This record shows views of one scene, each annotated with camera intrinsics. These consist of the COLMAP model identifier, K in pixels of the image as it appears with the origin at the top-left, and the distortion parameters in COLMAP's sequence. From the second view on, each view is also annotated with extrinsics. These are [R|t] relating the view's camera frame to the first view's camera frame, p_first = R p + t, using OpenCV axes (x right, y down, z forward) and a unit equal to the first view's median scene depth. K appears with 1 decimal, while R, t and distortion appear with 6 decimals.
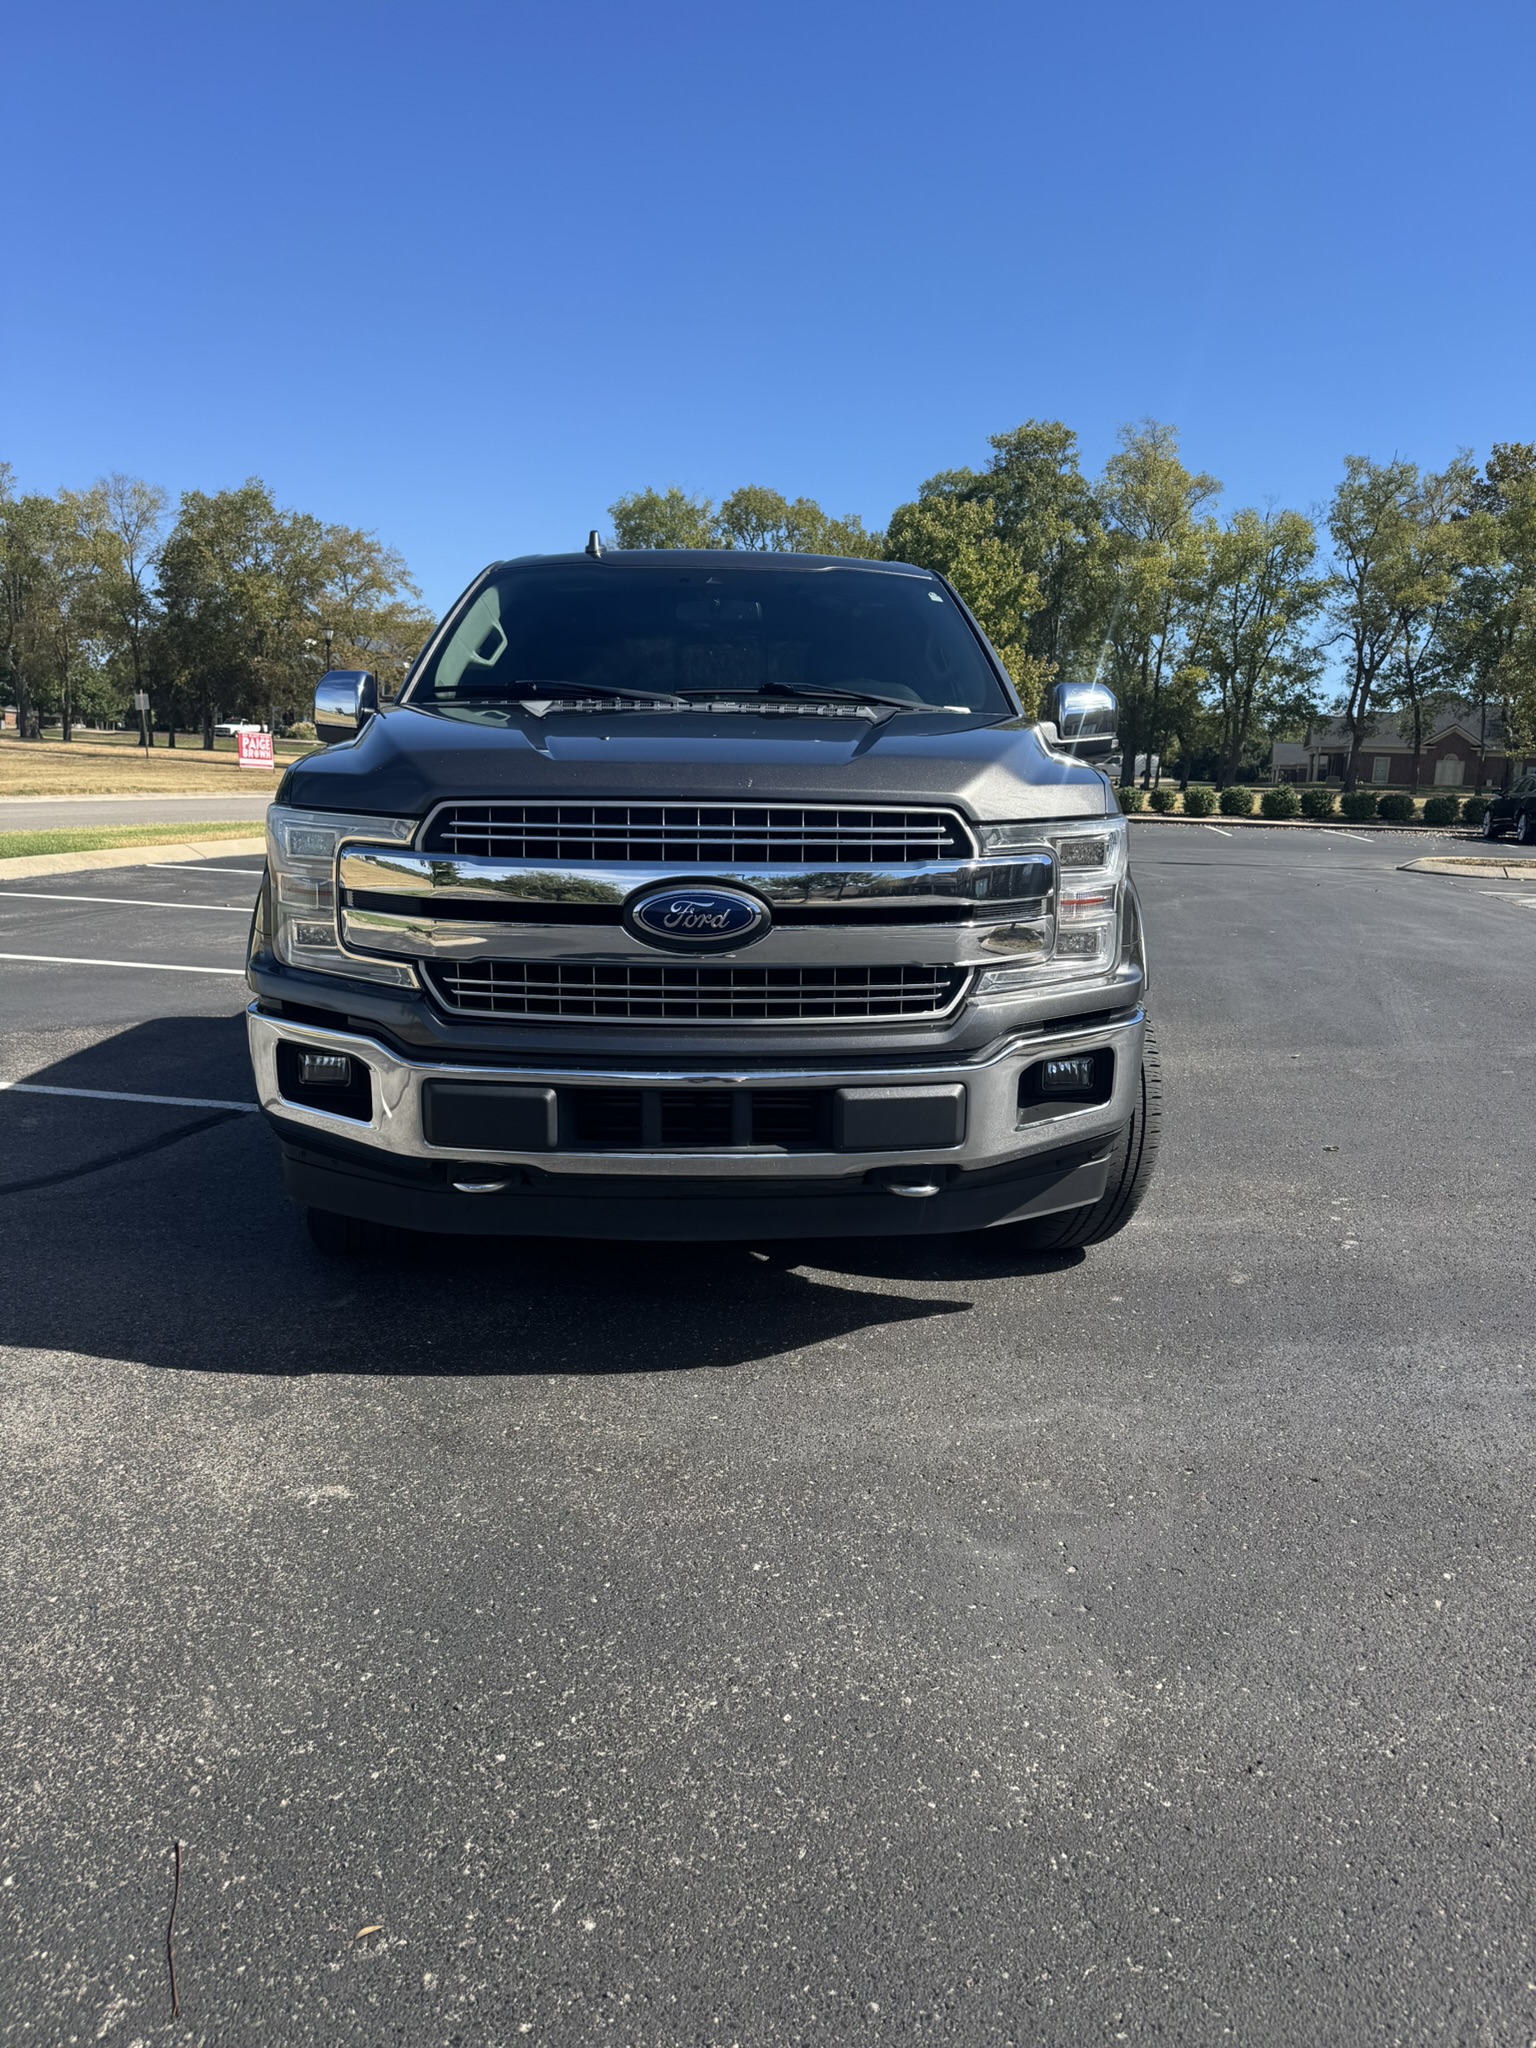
lens RADIAL K [[1522.7, 0, 763.3], [0, 1522.7, 1022.1], [0, 0, 1]] dist [0.010968, -0.001702]
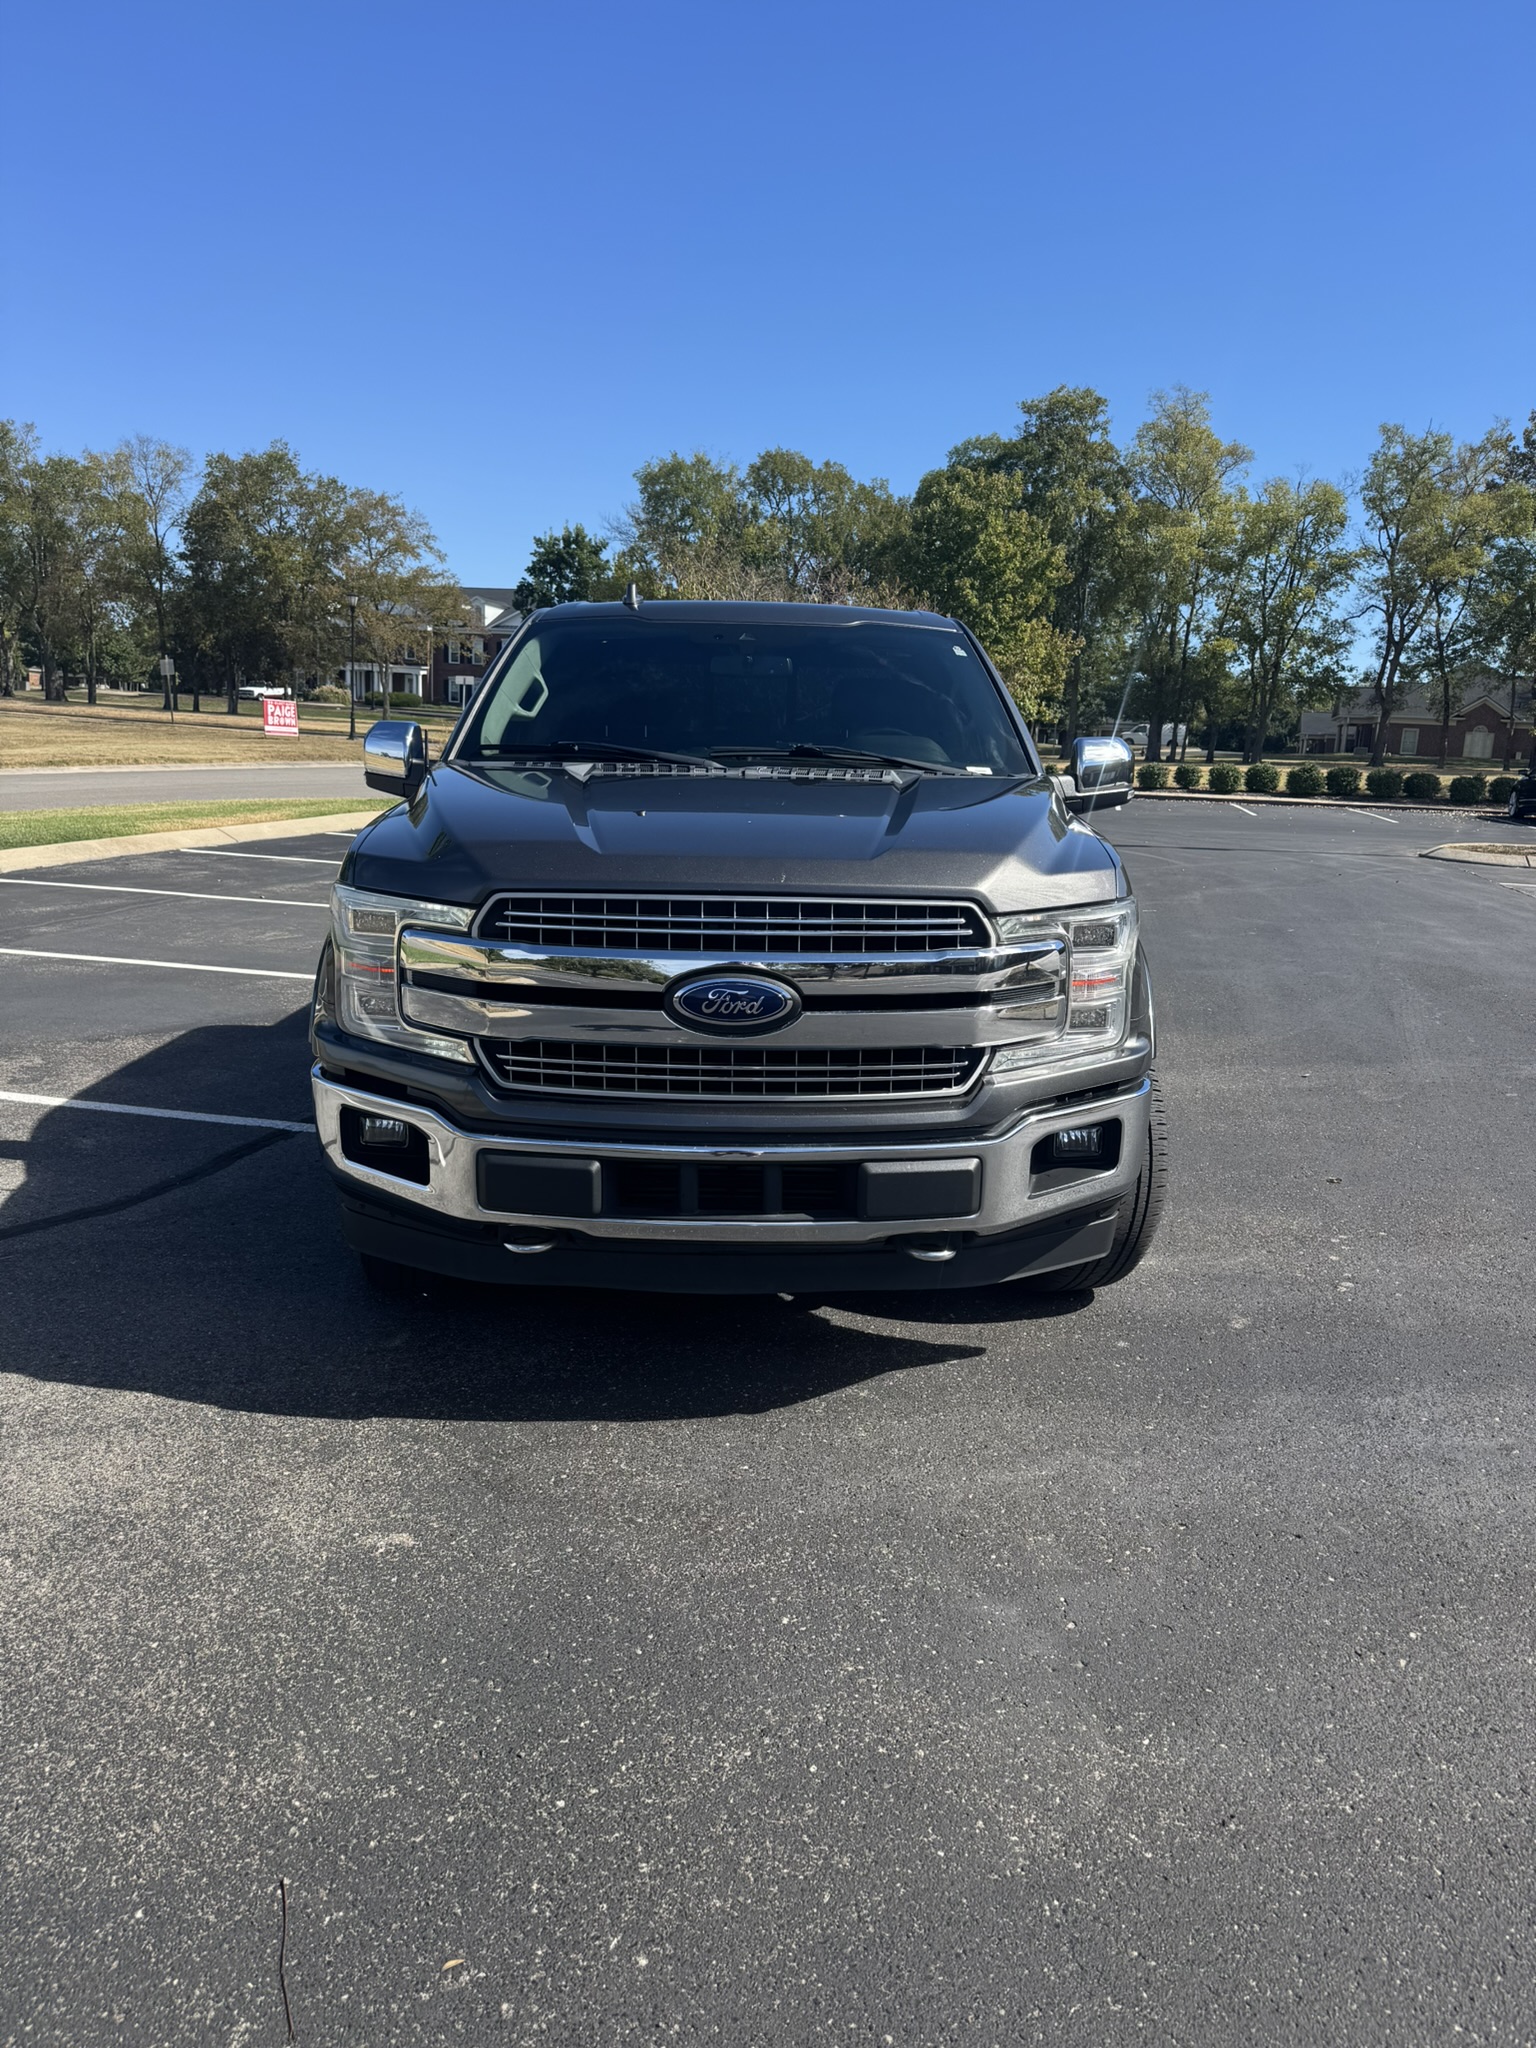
lens RADIAL K [[1521.8, 0, 771.1], [0, 1521.8, 1027.4], [0, 0, 1]] dist [0.010437, -0.001228]
pose [[0.999918, 0.009182, -0.008976, -0.006605], [-0.008960, 0.999659, 0.024519, -0.075125], [0.009198, -0.024437, 0.999659, -0.070954]]
